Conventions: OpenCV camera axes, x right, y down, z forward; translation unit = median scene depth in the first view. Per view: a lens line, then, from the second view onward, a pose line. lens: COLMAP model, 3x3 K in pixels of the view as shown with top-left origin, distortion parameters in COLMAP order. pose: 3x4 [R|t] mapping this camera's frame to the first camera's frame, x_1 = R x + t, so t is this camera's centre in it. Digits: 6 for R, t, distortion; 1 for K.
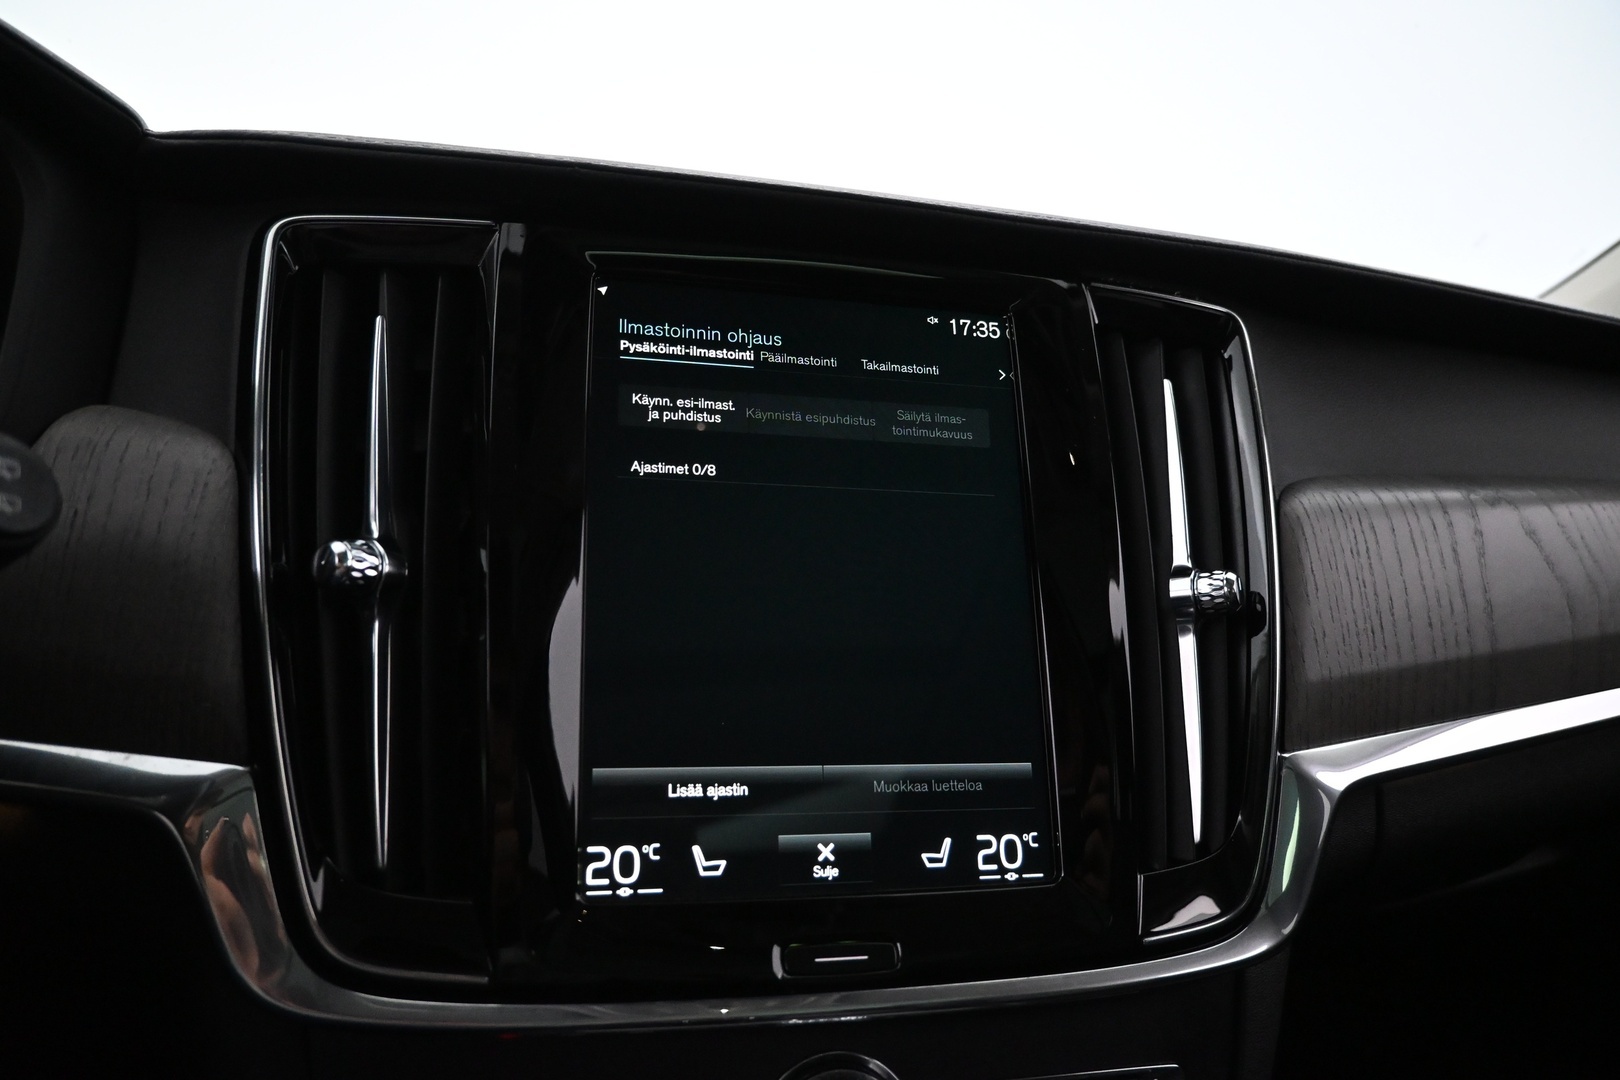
lens RADIAL K [[1103.9, 0, 810.0], [0, 1103.9, 540.0], [0, 0, 1]] dist [-0.008019, 0.005385]
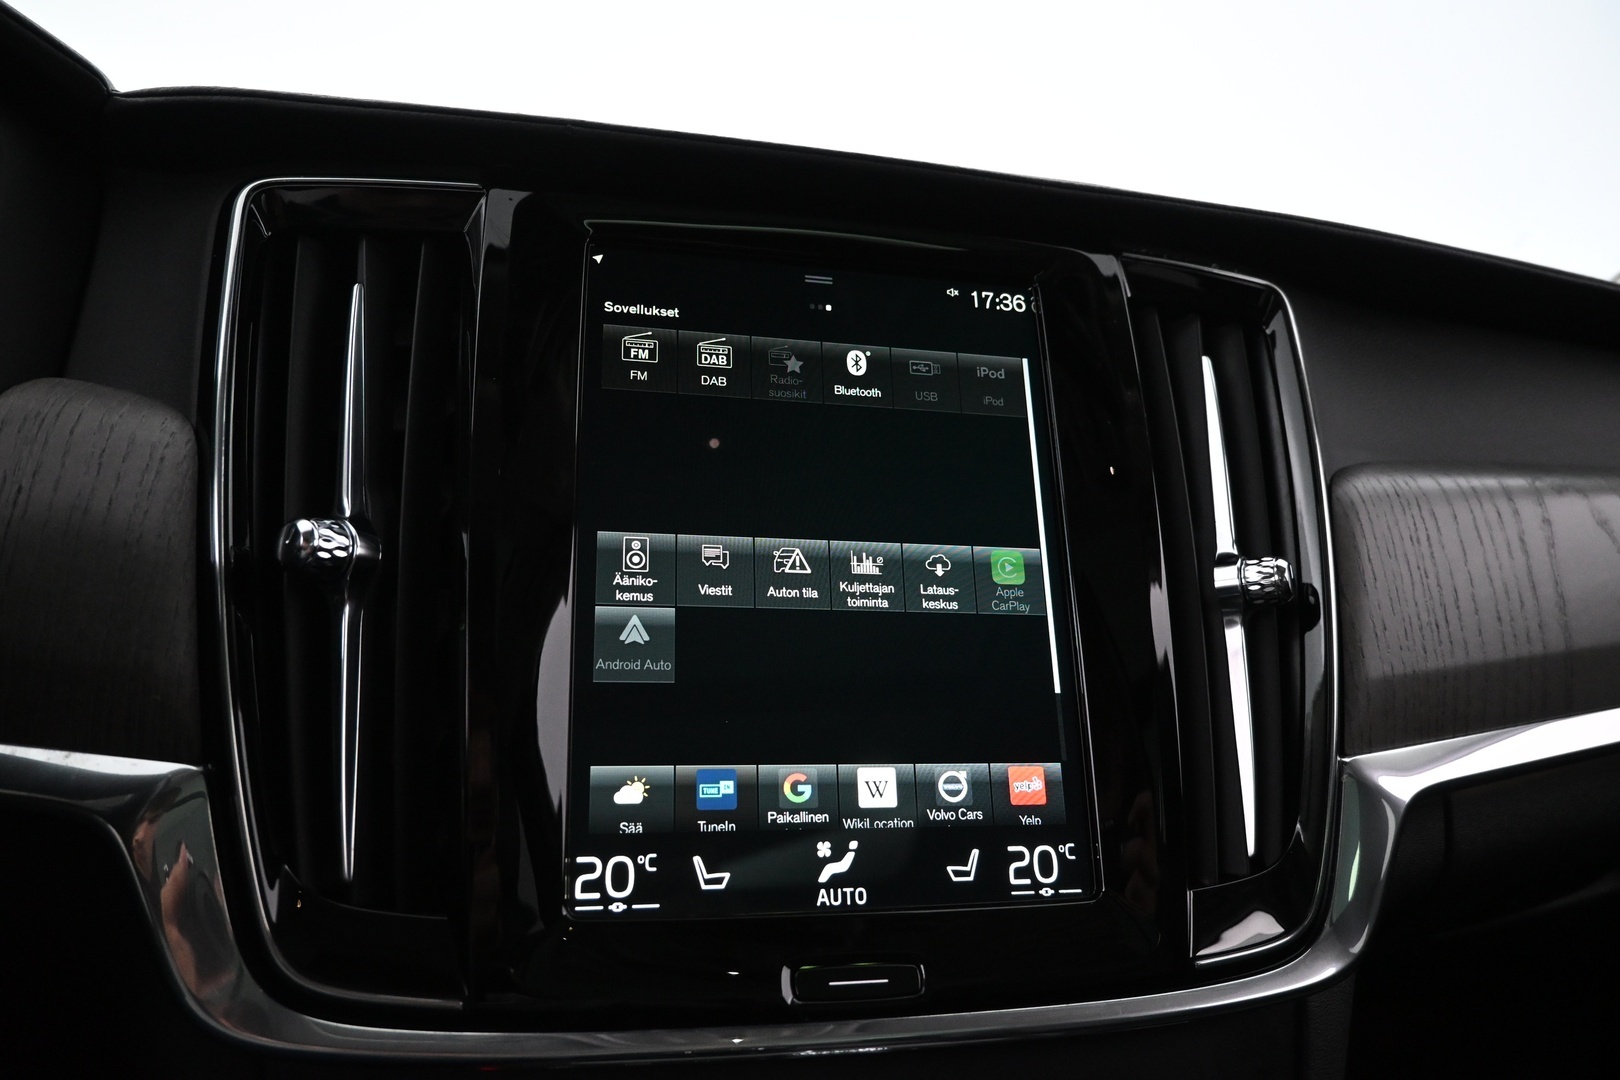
lens RADIAL K [[1103.9, 0, 810.0], [0, 1103.9, 540.0], [0, 0, 1]] dist [-0.008019, 0.005385]
pose [[0.999816, -0.006495, -0.018040, 0.006786], [0.005895, 0.999435, -0.033093, 0.044201], [0.018245, 0.032981, 0.999289, 0.081520]]
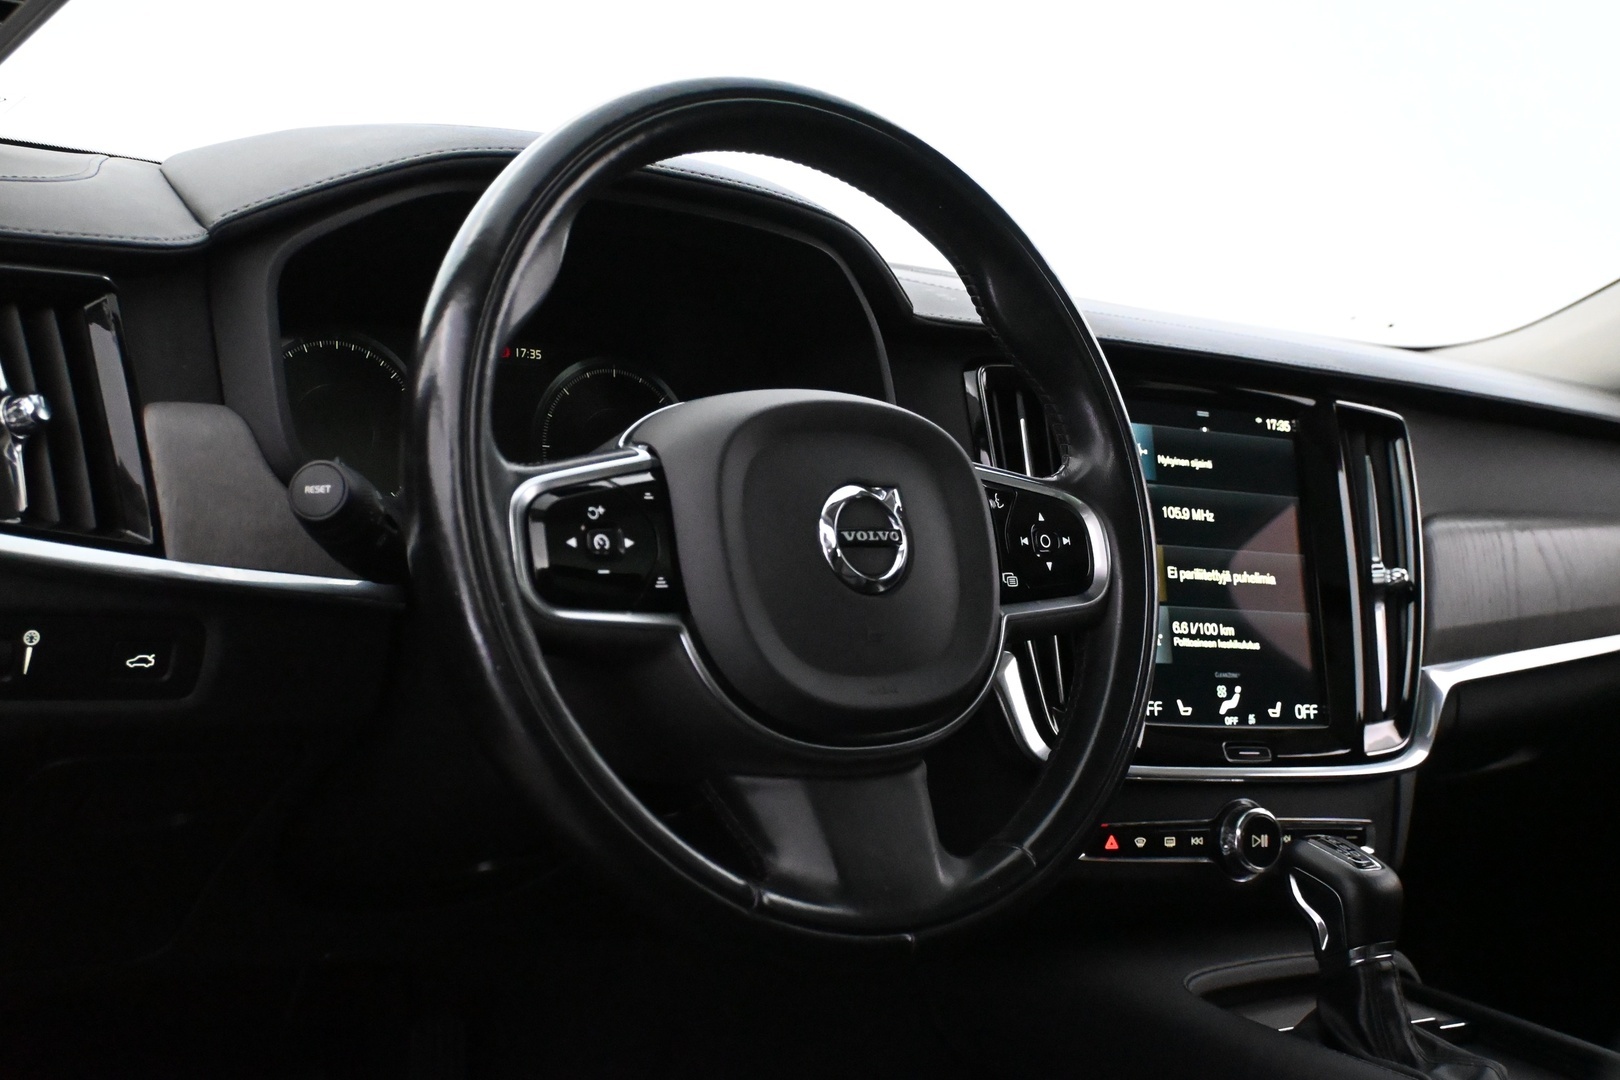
lens RADIAL K [[2049.0, 0, 810.0], [0, 2049.0, 540.0], [0, 0, 1]] dist [0.009037, 0.020378]
pose [[0.960433, 0.037360, 0.275994, -1.628448], [-0.053837, 0.997176, 0.052365, -0.156860], [-0.273258, -0.065152, 0.959732, -2.162663]]
